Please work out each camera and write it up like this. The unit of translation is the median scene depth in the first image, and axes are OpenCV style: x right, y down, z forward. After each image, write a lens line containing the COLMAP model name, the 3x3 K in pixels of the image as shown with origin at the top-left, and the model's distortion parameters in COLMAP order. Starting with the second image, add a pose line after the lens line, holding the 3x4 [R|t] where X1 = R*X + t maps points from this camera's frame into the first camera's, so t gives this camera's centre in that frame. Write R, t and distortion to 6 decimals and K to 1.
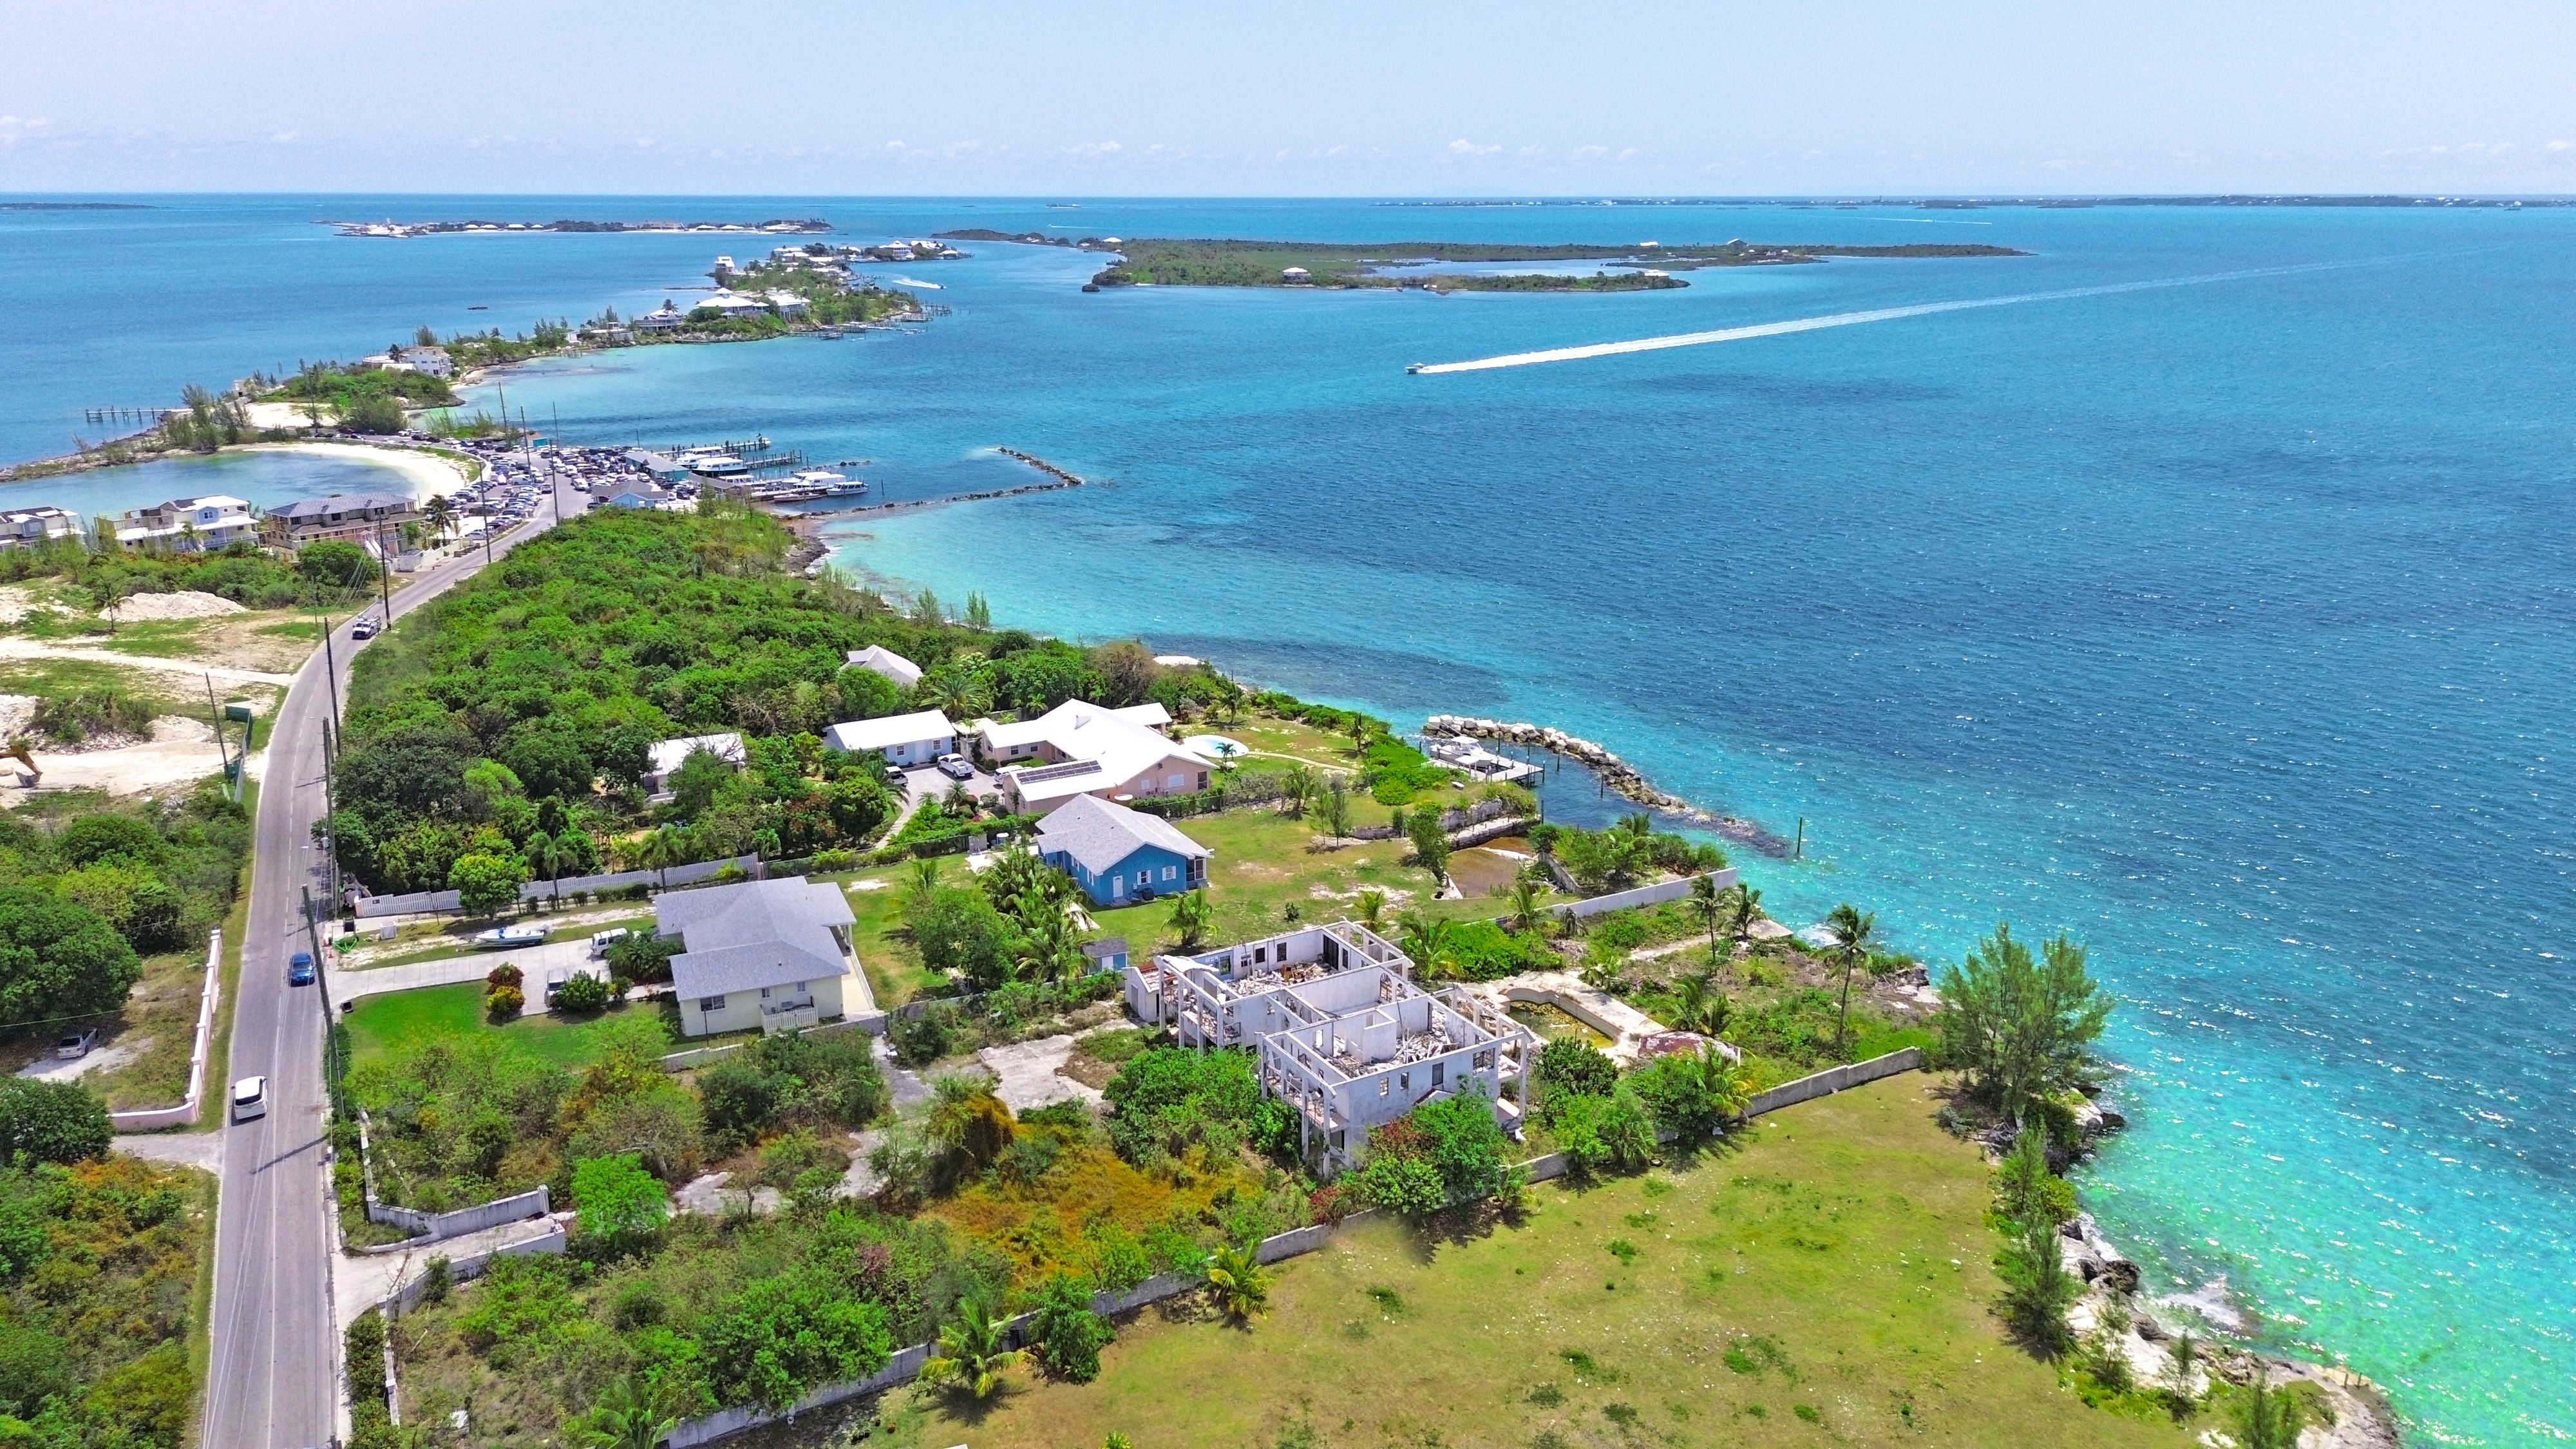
lens RADIAL K [[1790.5, 0, 1288.0], [0, 1790.5, 724.5], [0, 0, 1]] dist [0.025158, -0.000312]
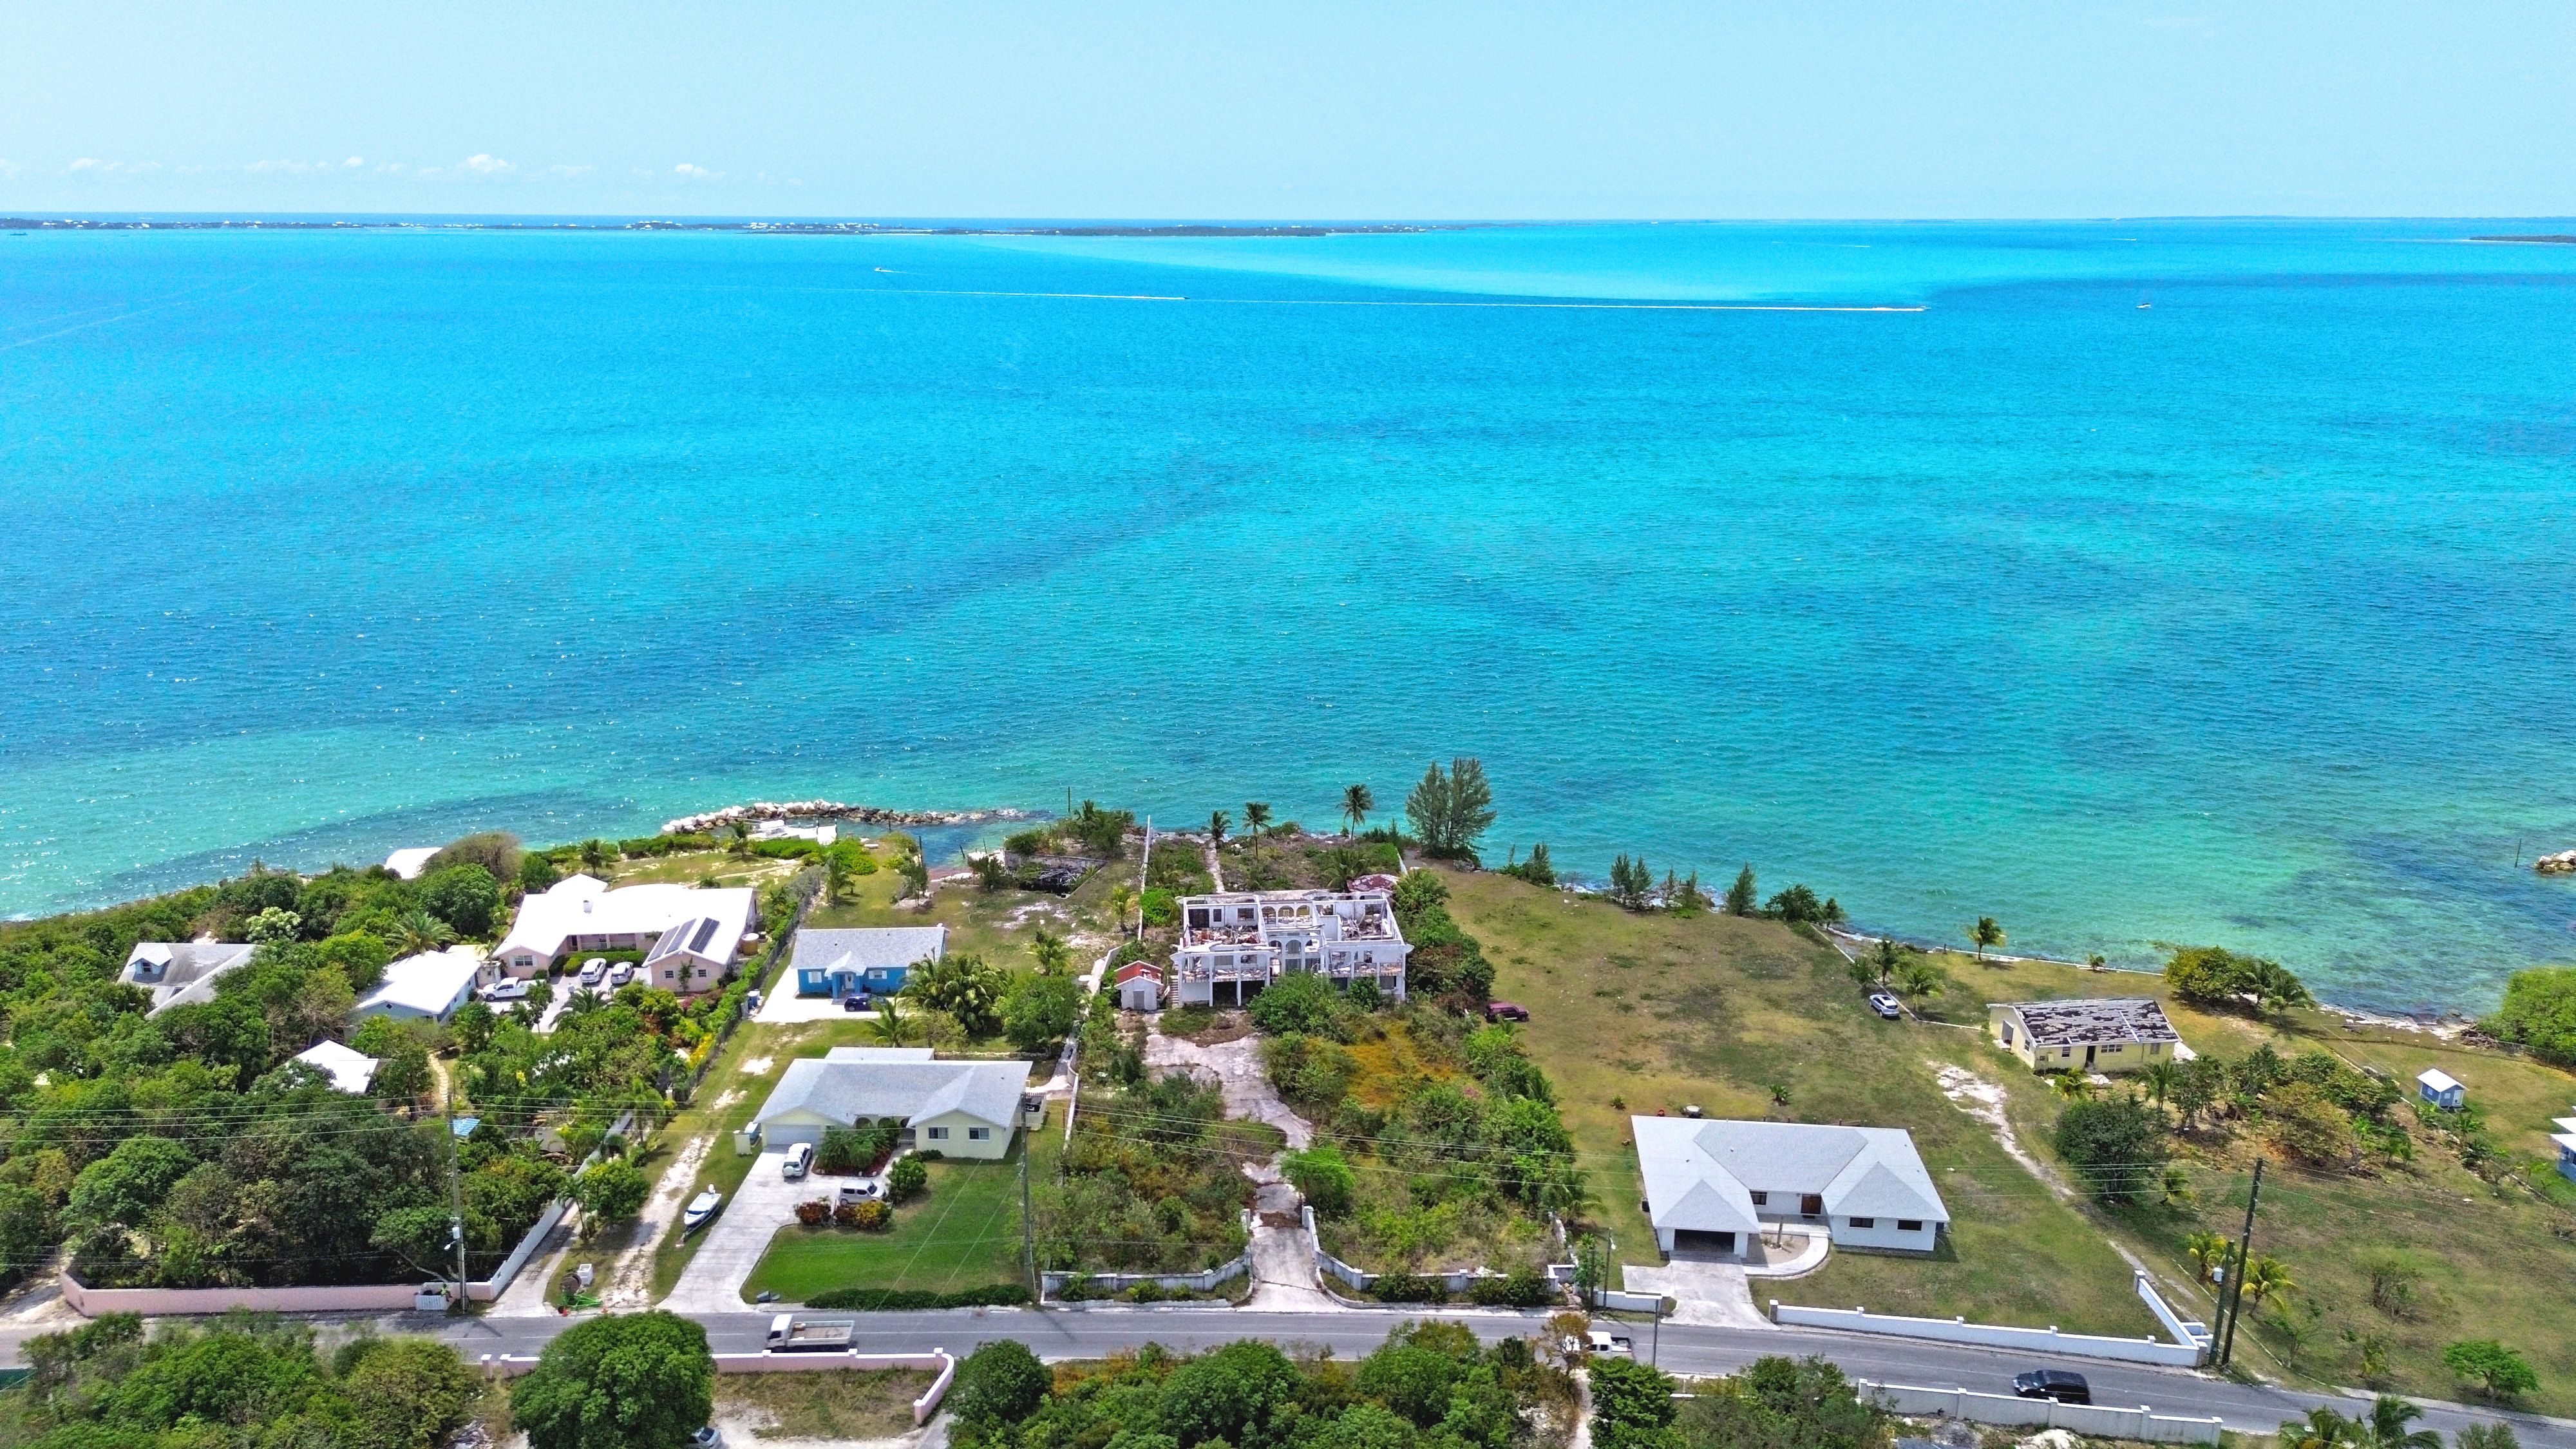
lens RADIAL K [[1824.0, 0, 1273.6], [0, 1824.0, 737.6], [0, 0, 1]] dist [0.080738, -0.105758]
pose [[0.433108, -0.247242, 0.866769, -1.260393], [0.246706, 0.957438, 0.149830, -0.229308], [-0.866922, 0.148945, 0.475670, 0.250753]]
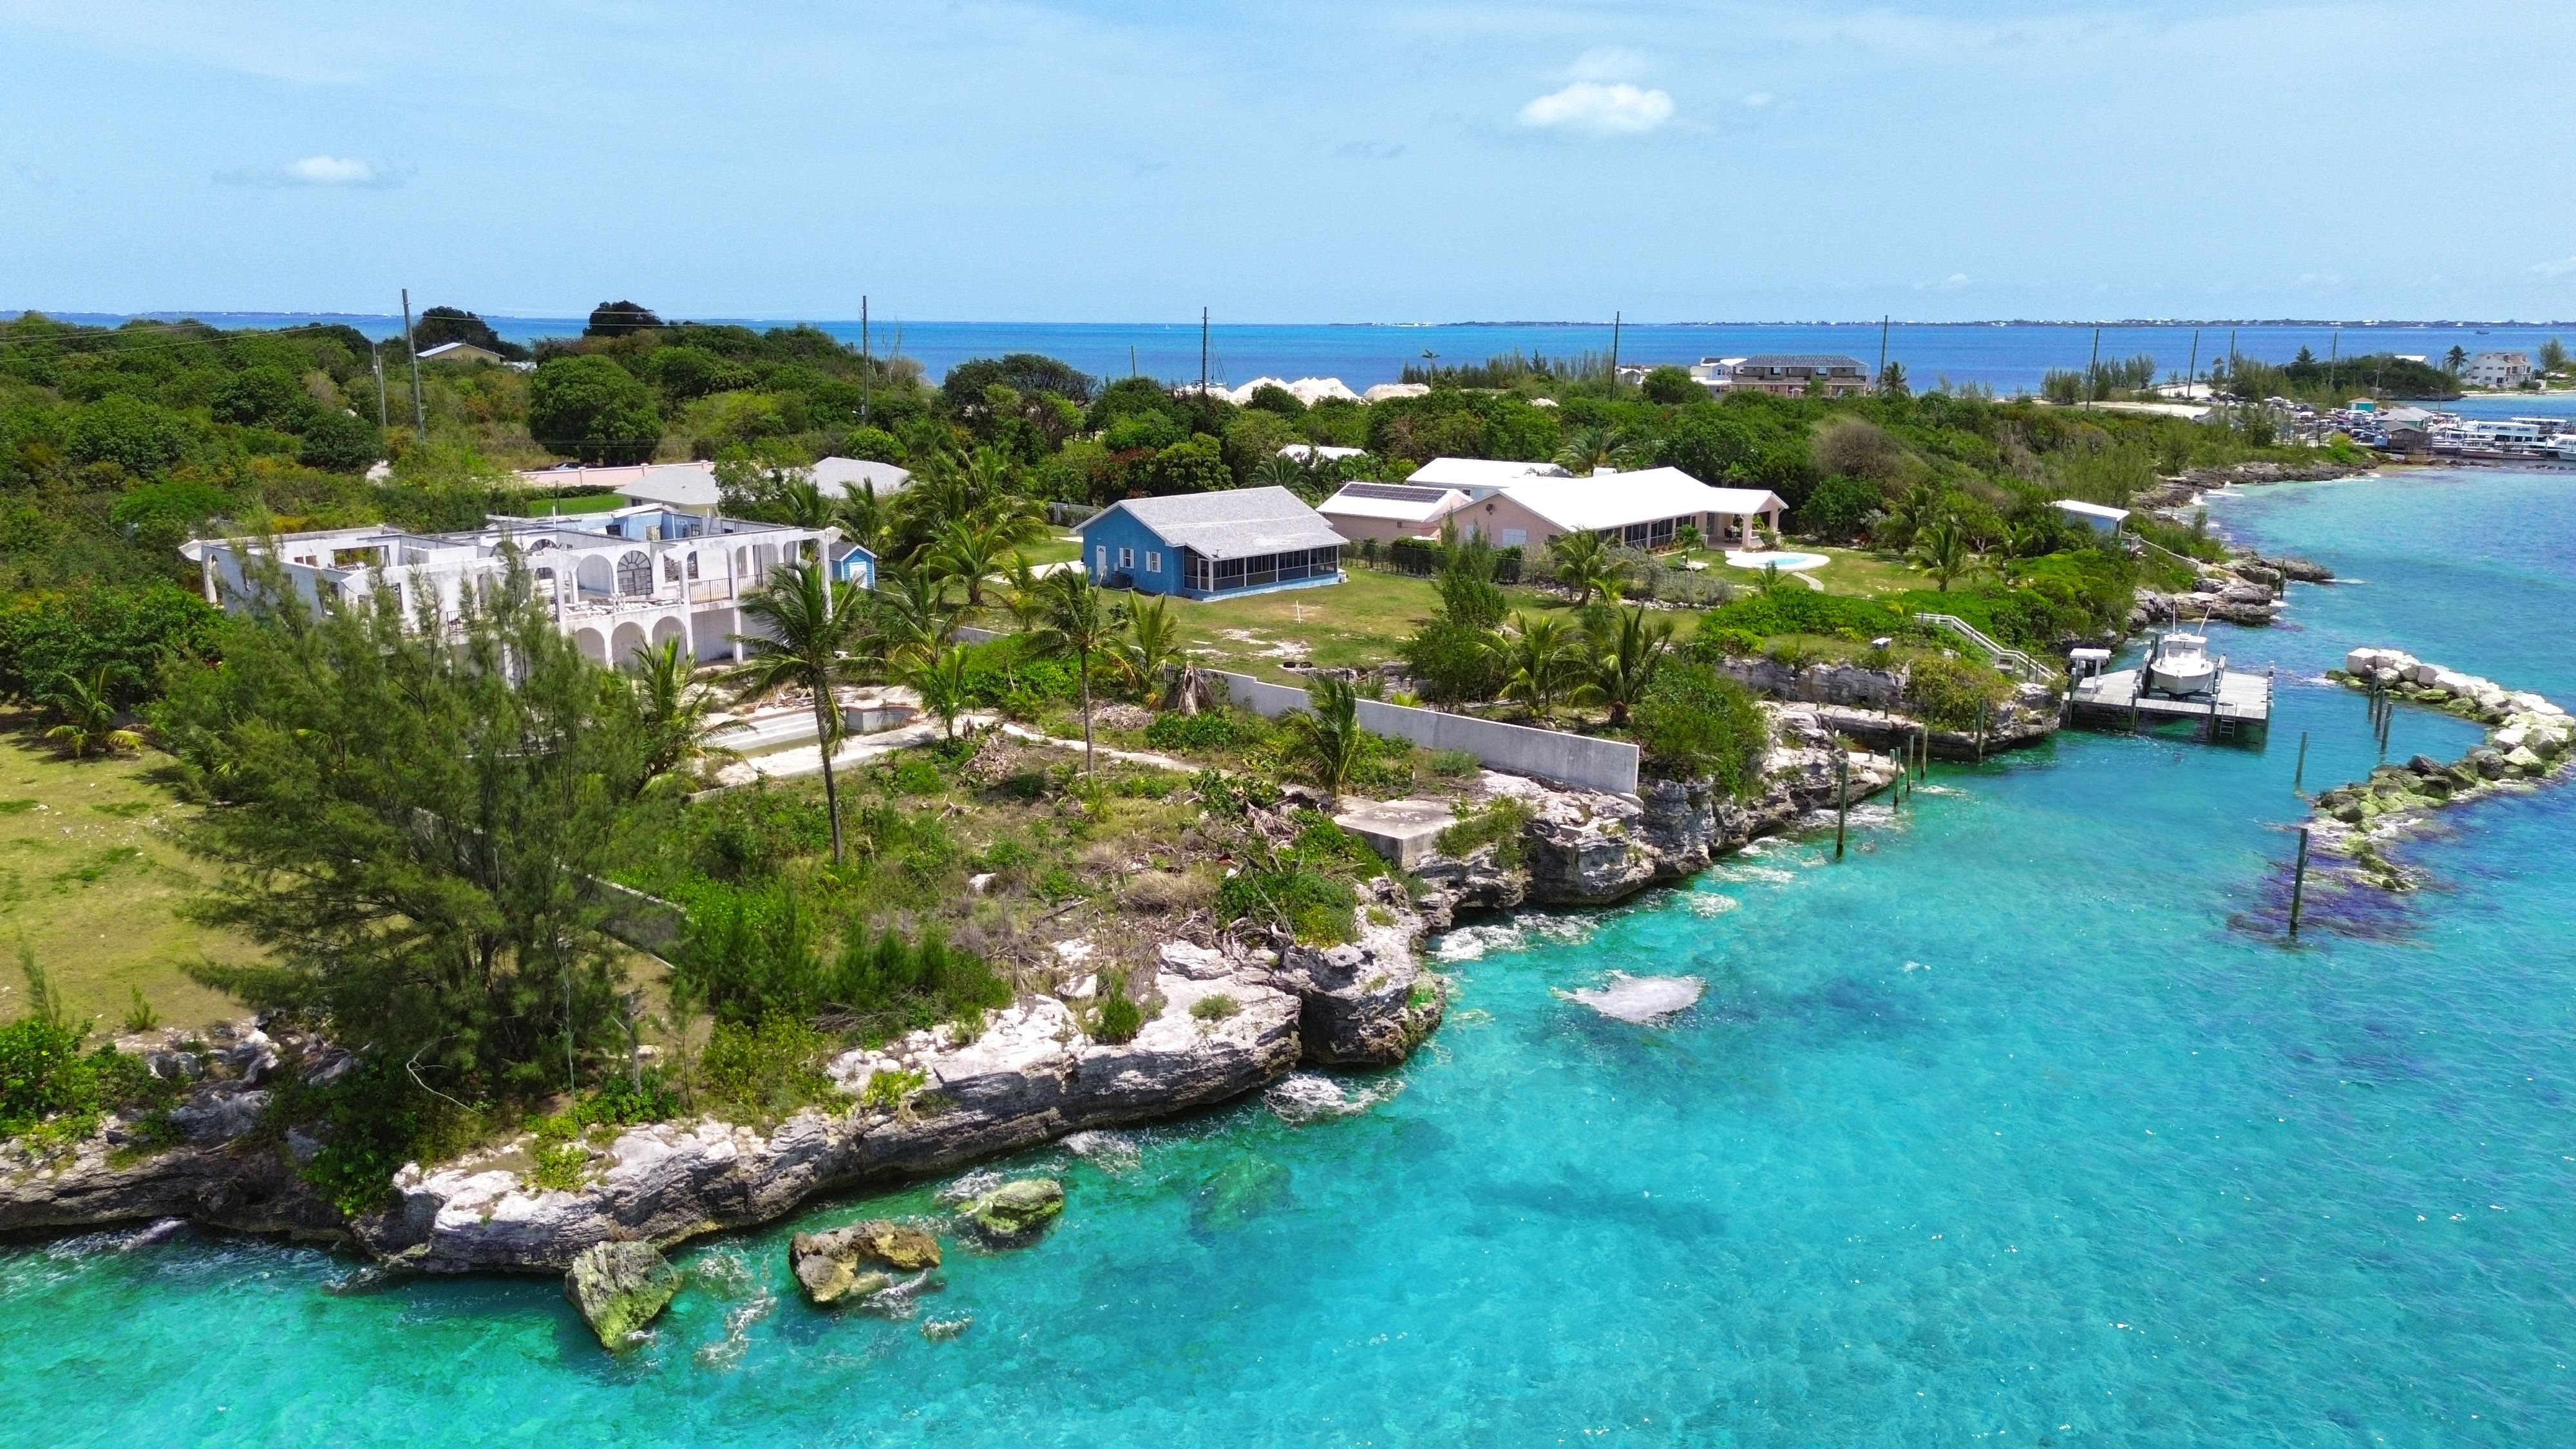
lens RADIAL K [[1824.0, 0, 1273.6], [0, 1824.0, 737.6], [0, 0, 1]] dist [0.080738, -0.105758]
pose [[0.342170, 0.199834, -0.918143, 0.766376], [-0.264563, 0.958082, 0.109930, 0.072418], [0.901624, 0.205292, 0.380696, 0.989582]]
